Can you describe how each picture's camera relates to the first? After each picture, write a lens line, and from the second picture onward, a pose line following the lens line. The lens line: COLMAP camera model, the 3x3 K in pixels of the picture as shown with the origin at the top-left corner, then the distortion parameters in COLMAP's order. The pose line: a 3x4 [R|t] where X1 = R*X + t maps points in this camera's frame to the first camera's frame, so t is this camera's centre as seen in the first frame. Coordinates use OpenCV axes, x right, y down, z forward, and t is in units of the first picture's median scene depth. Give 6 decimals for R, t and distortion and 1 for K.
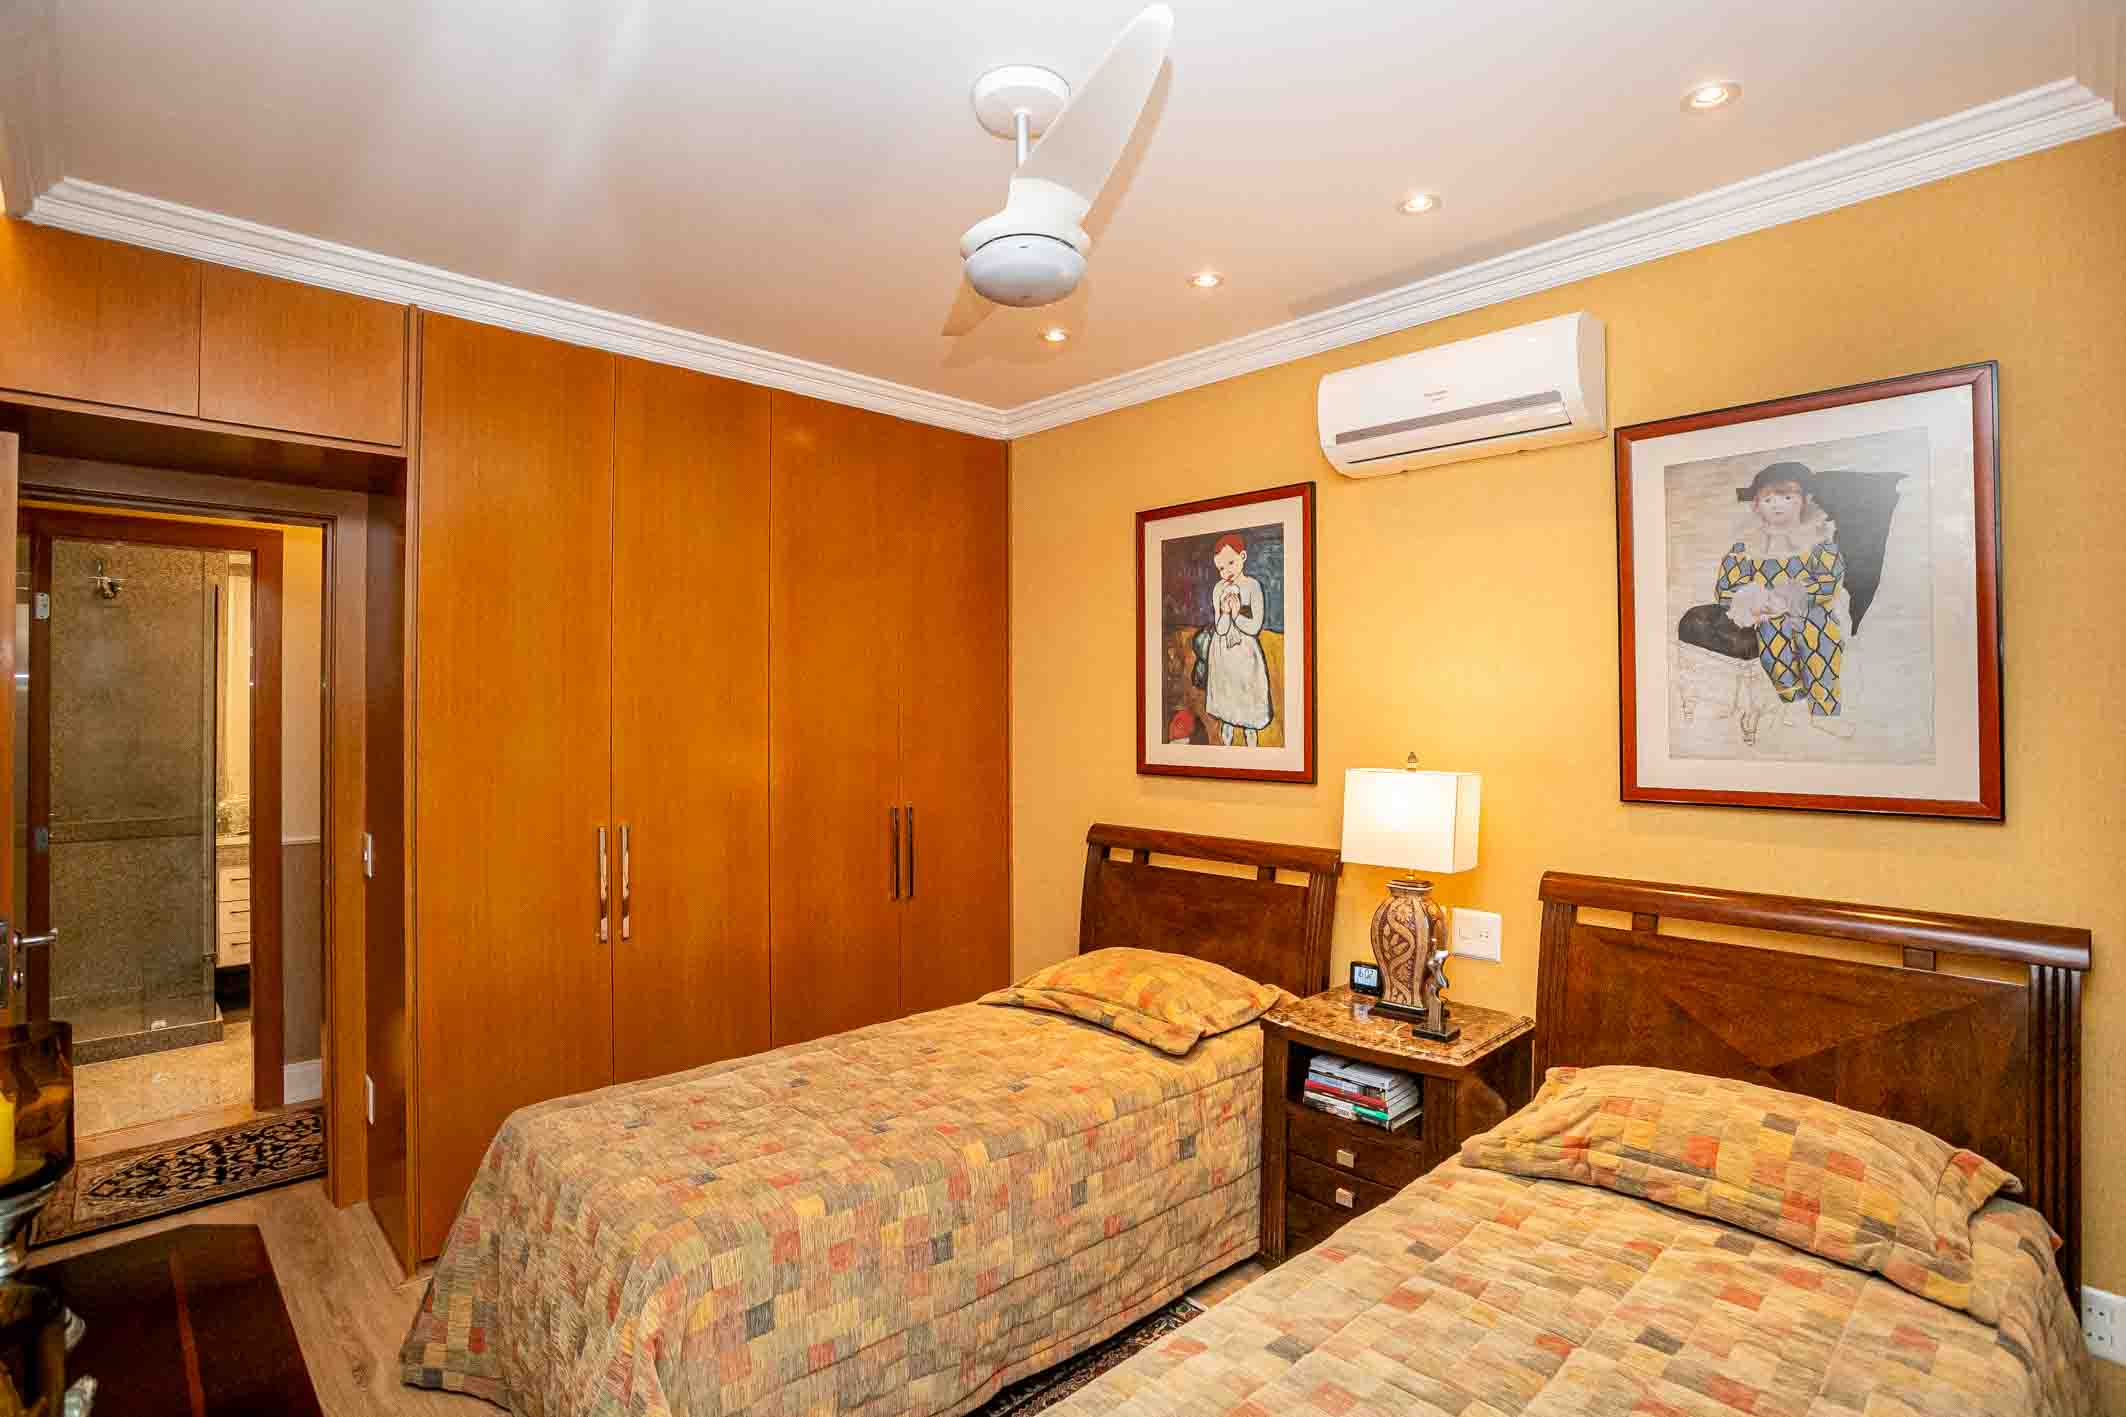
lens RADIAL K [[1055.1, 0, 1077.2], [0, 1055.1, 699.1], [0, 0, 1]] dist [-0.035889, 0.019559]
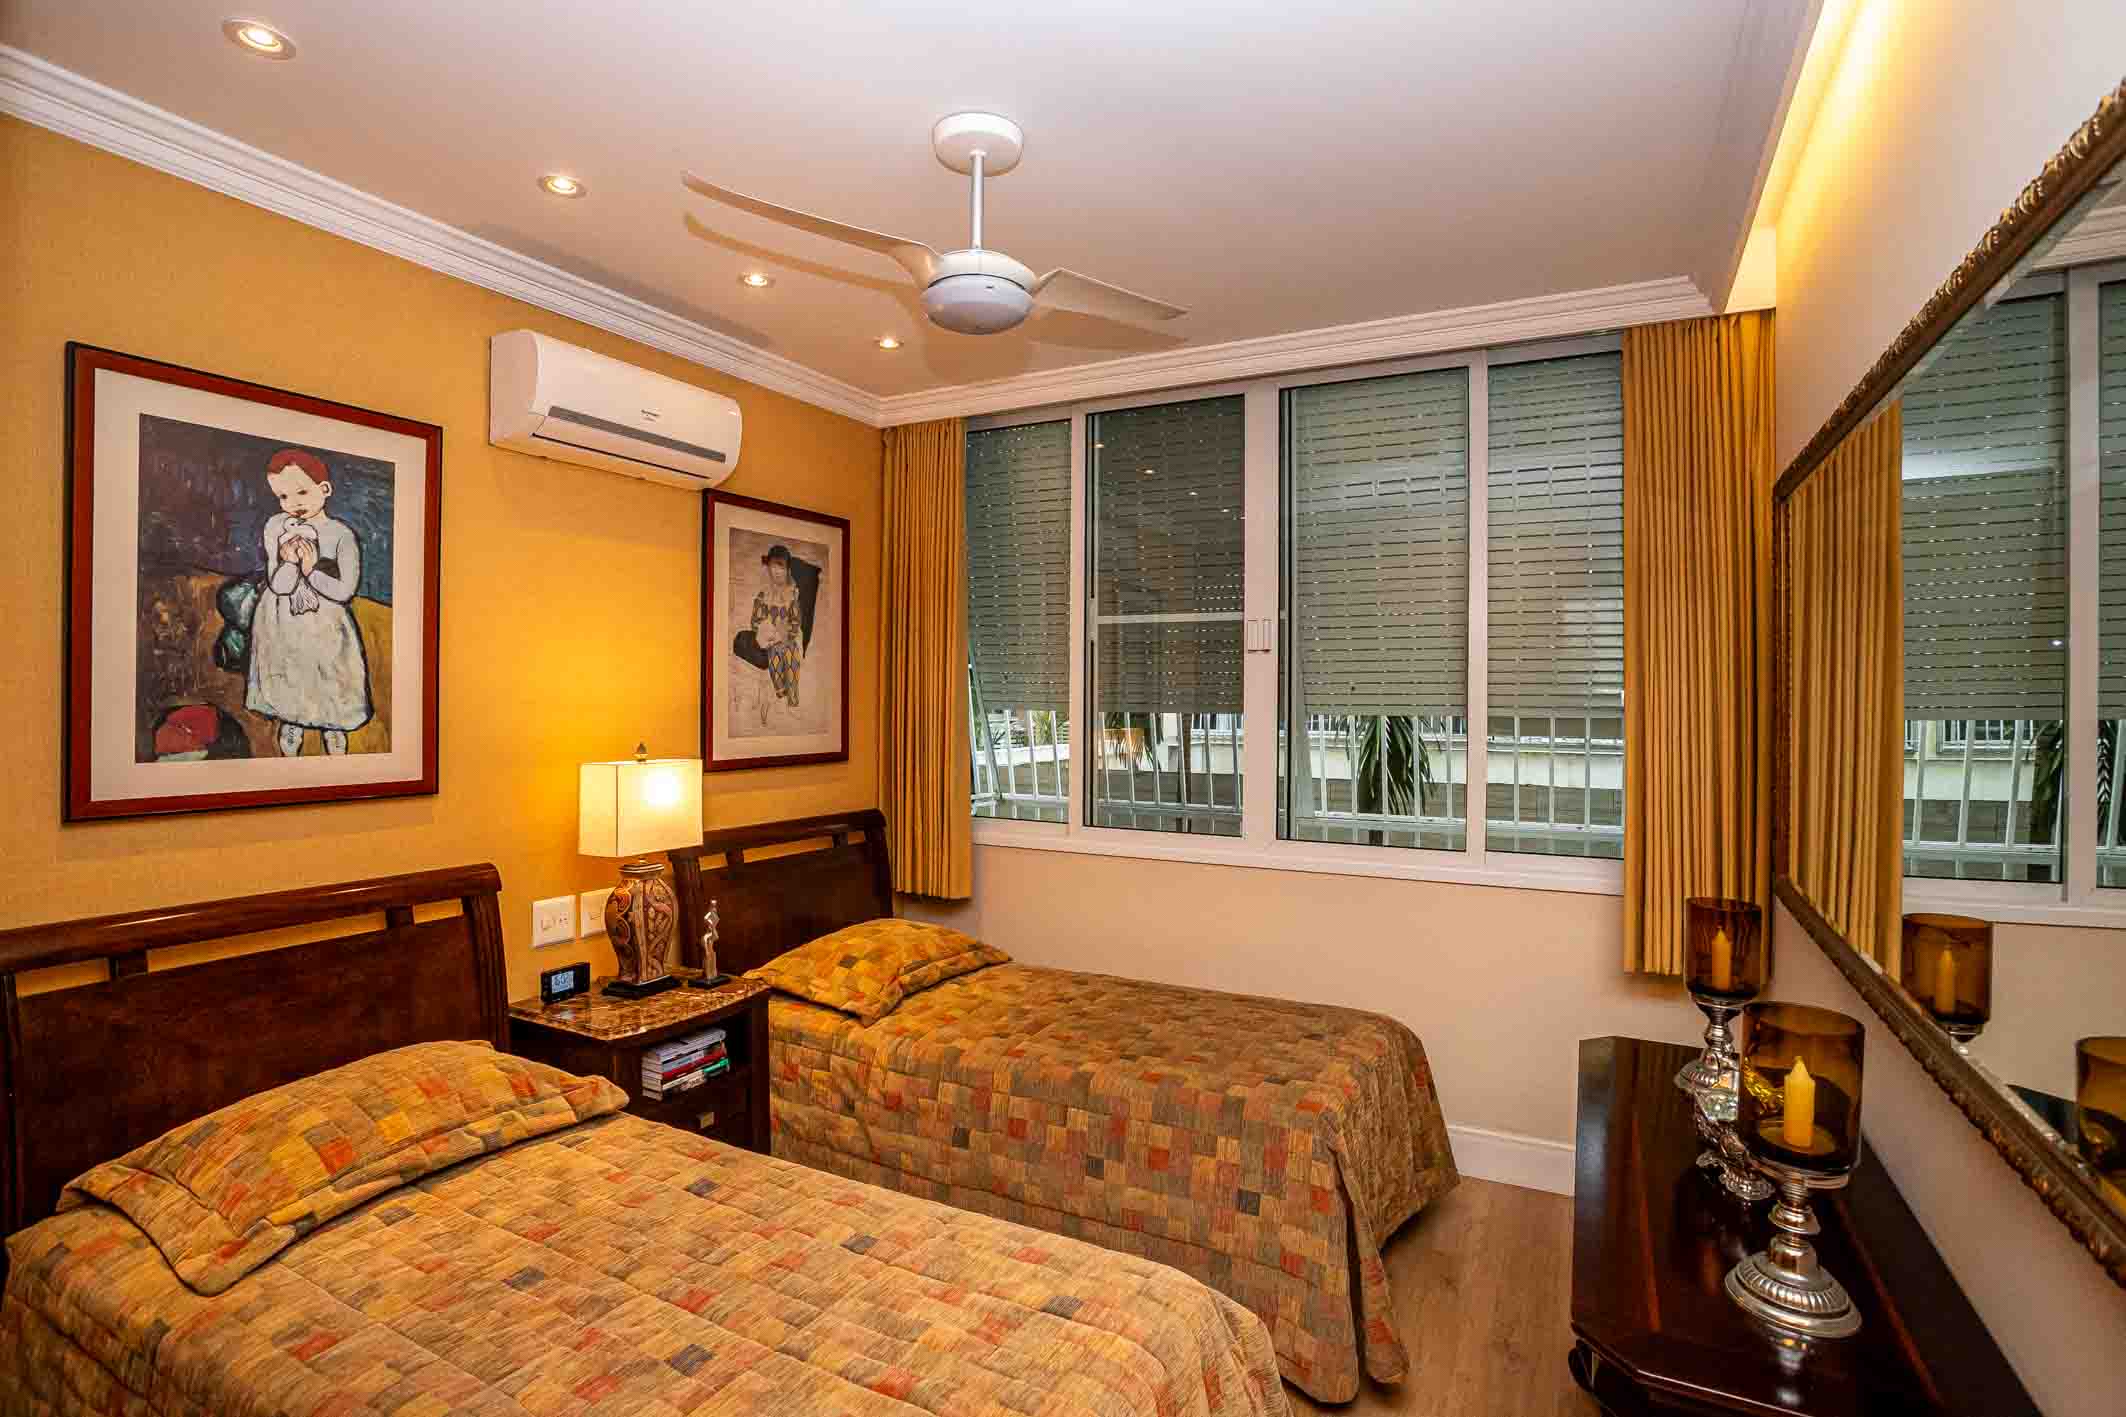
lens RADIAL K [[1055.1, 0, 1060.0], [0, 1055.1, 694.5], [0, 0, 1]] dist [-0.035889, 0.019559]
pose [[-0.301199, -0.000174, 0.953561, -0.679877], [-0.015525, 0.999868, -0.004721, -0.000894], [-0.953435, -0.016226, -0.301162, 0.755553]]
